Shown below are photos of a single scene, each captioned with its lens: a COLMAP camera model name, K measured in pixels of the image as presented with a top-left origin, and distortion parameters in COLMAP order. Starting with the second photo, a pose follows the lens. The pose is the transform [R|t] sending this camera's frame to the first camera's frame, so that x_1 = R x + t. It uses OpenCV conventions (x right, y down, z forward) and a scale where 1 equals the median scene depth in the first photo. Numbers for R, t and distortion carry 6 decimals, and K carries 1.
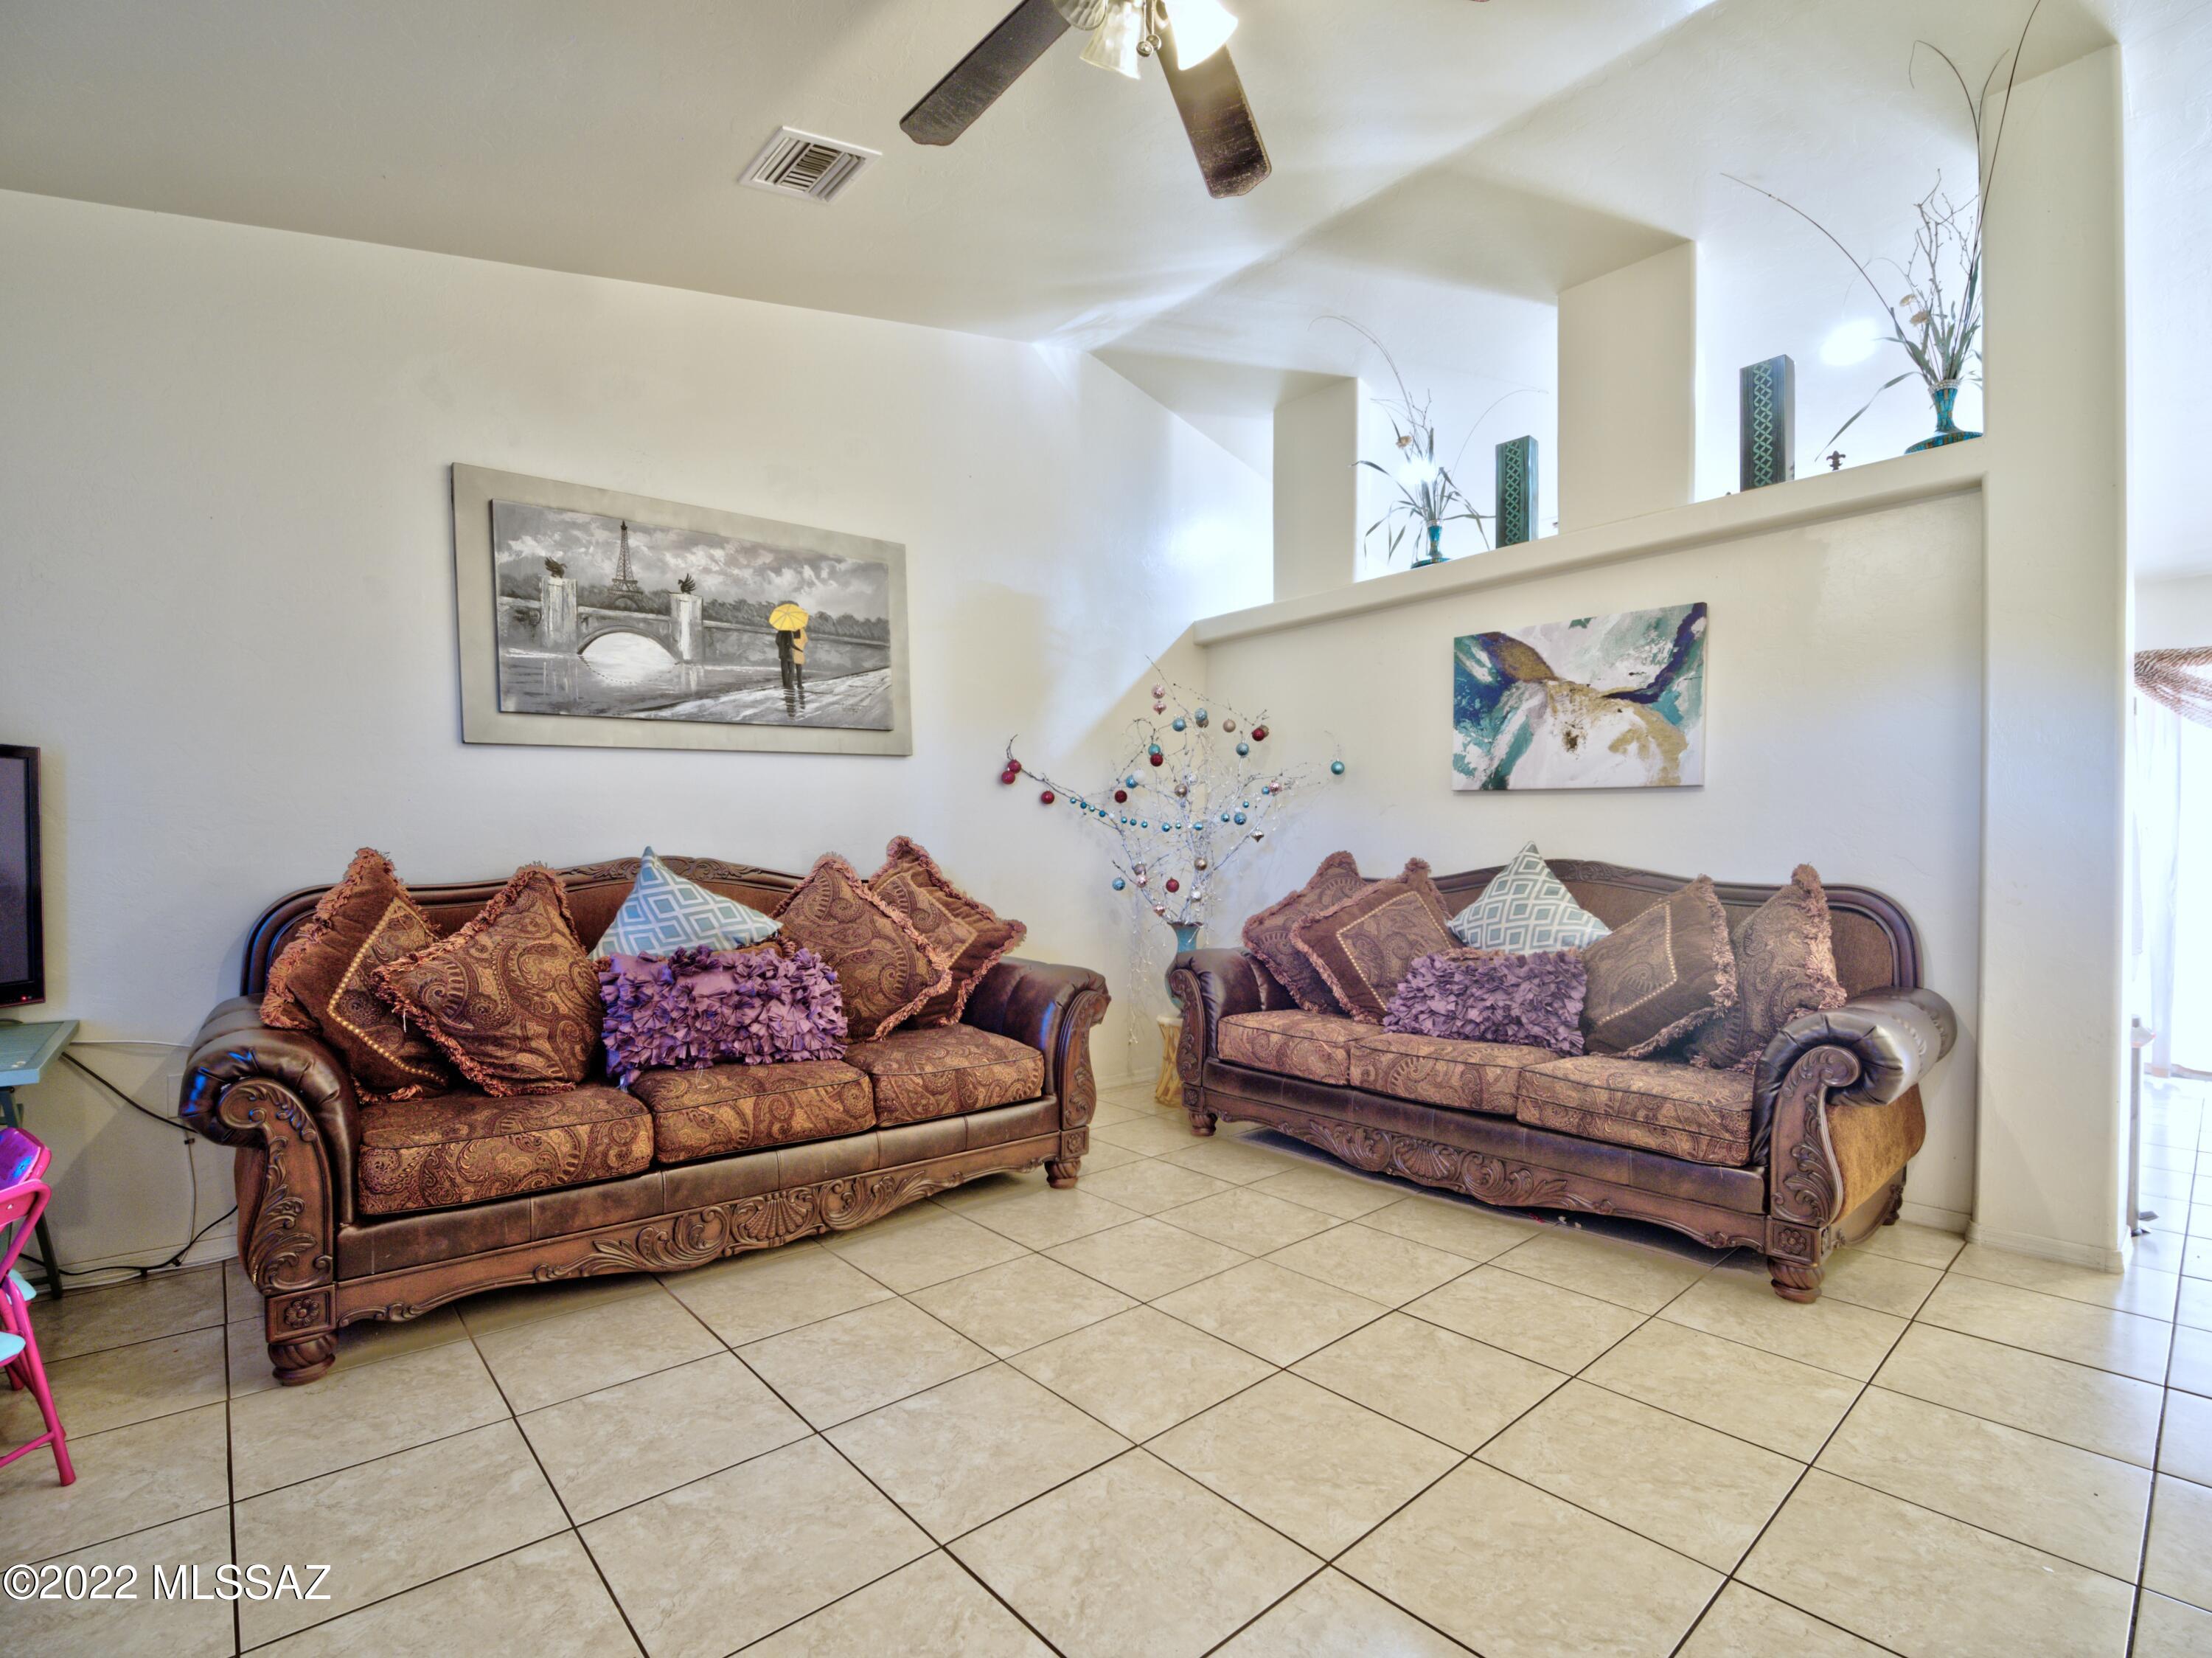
lens RADIAL K [[1018.2, 0, 1099.3], [0, 1018.2, 832.7], [0, 0, 1]] dist [-0.016102, -0.000923]
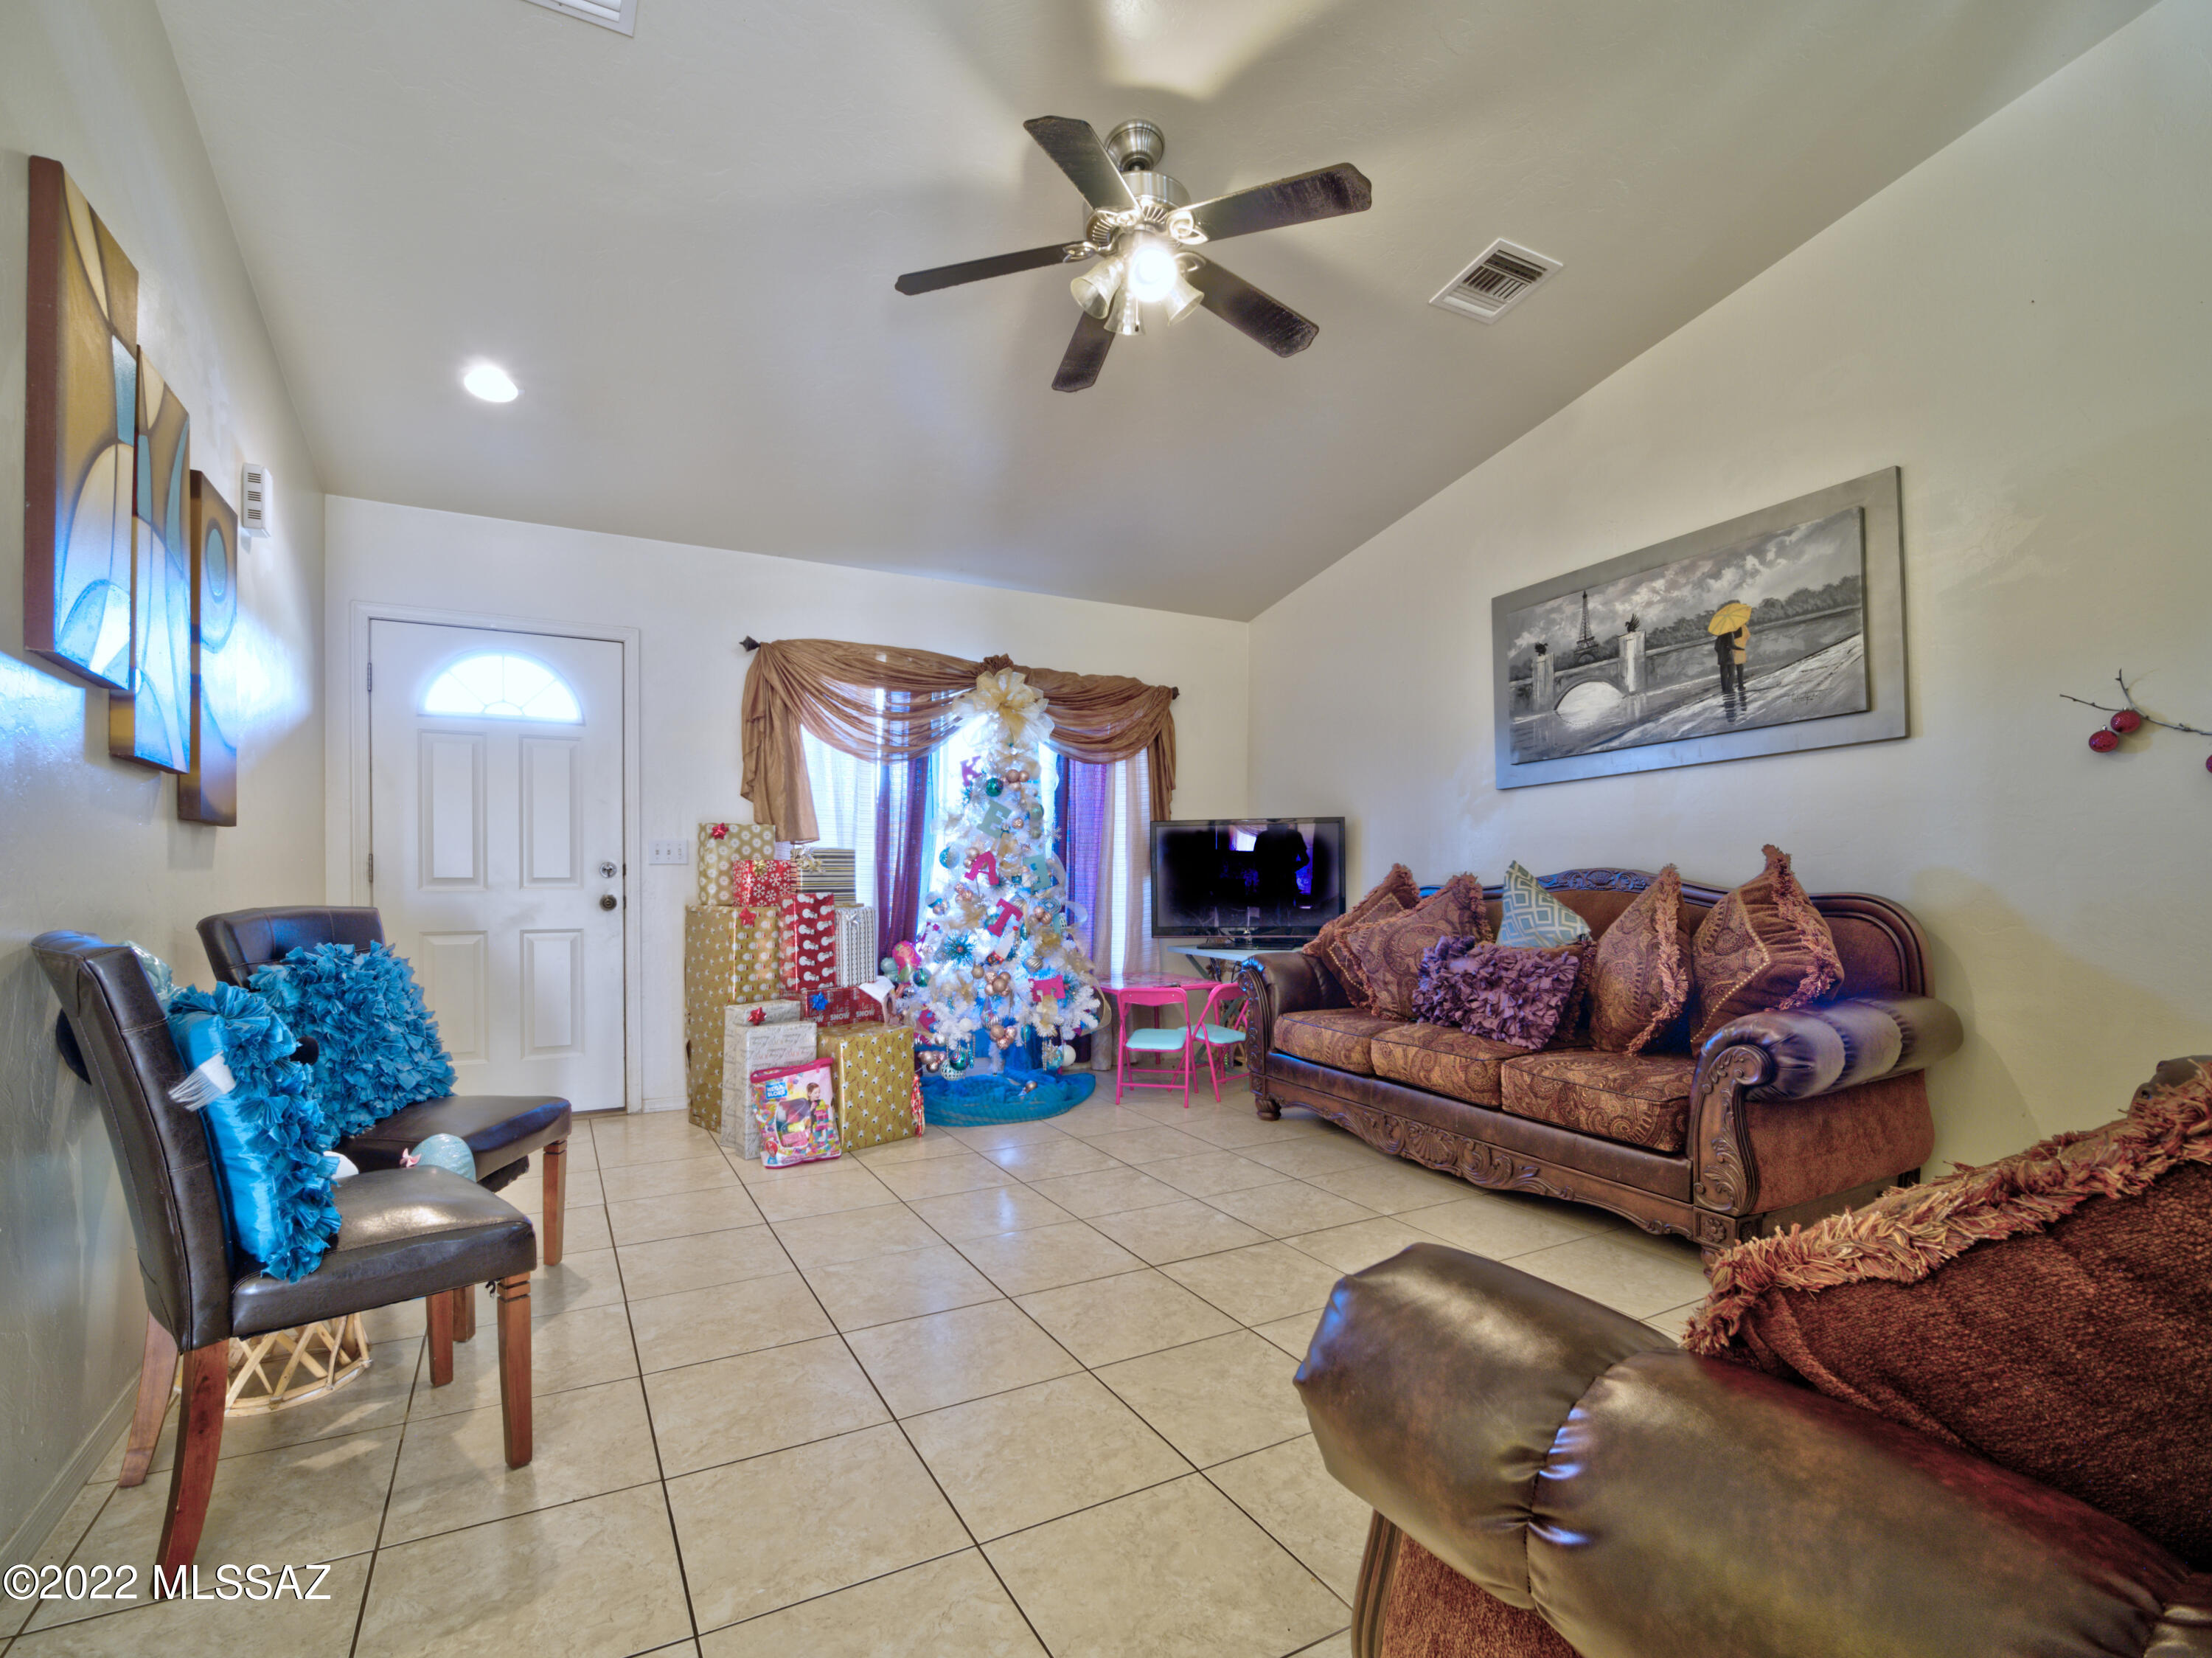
lens RADIAL K [[1018.2, 0, 1102.8], [0, 1018.2, 842.4], [0, 0, 1]] dist [-0.016102, -0.000923]
pose [[-0.212938, -0.026121, -0.976717, 0.785426], [0.019865, 0.999320, -0.031056, 0.017435], [0.976864, -0.026016, -0.212274, 0.654612]]
